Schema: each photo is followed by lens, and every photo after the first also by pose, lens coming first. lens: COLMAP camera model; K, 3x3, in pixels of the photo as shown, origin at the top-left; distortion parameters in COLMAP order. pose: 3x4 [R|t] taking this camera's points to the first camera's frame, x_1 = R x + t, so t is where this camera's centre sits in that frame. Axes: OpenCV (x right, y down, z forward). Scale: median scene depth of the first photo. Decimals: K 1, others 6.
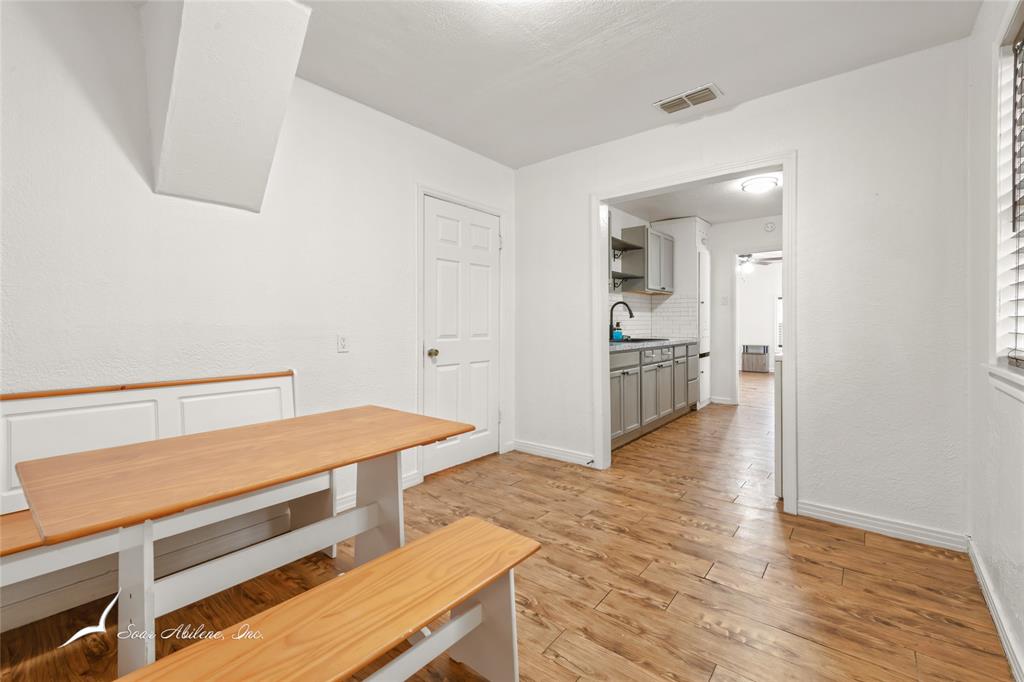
lens RADIAL K [[439.5, 0, 521.8], [0, 439.5, 331.1], [0, 0, 1]] dist [0.011911, -0.005369]
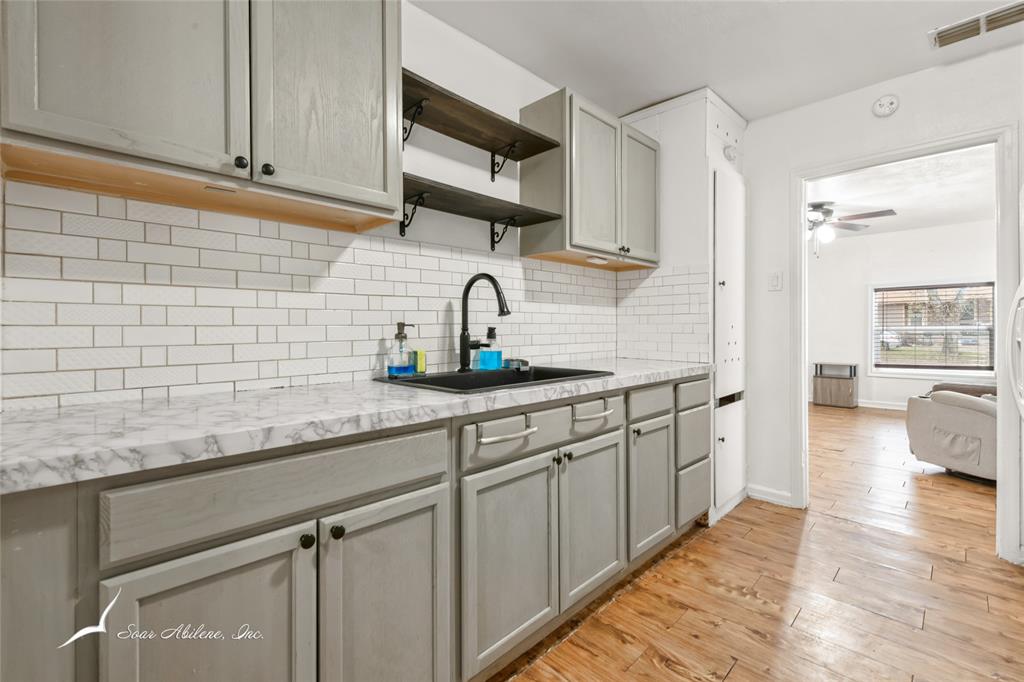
lens RADIAL K [[439.5, 0, 527.0], [0, 439.5, 336.0], [0, 0, 1]] dist [0.011911, -0.005369]
pose [[0.994272, 0.000017, -0.106879, 0.262050], [-0.000437, 0.999992, -0.003905, -0.009906], [0.106878, 0.003929, 0.994264, 0.537195]]
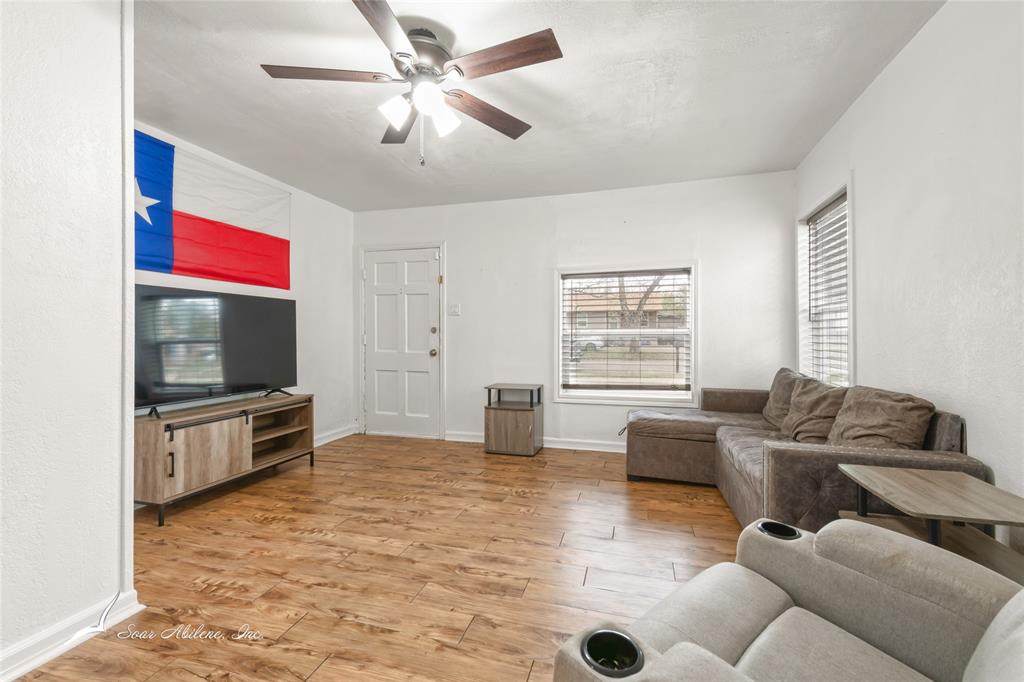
lens RADIAL K [[439.5, 0, 520.6], [0, 439.5, 331.9], [0, 0, 1]] dist [0.011911, -0.005369]
pose [[0.922814, 0.001069, 0.385243, 0.705162], [0.006554, 0.999808, -0.018475, -0.021750], [-0.385189, 0.019574, 0.922630, 1.132711]]
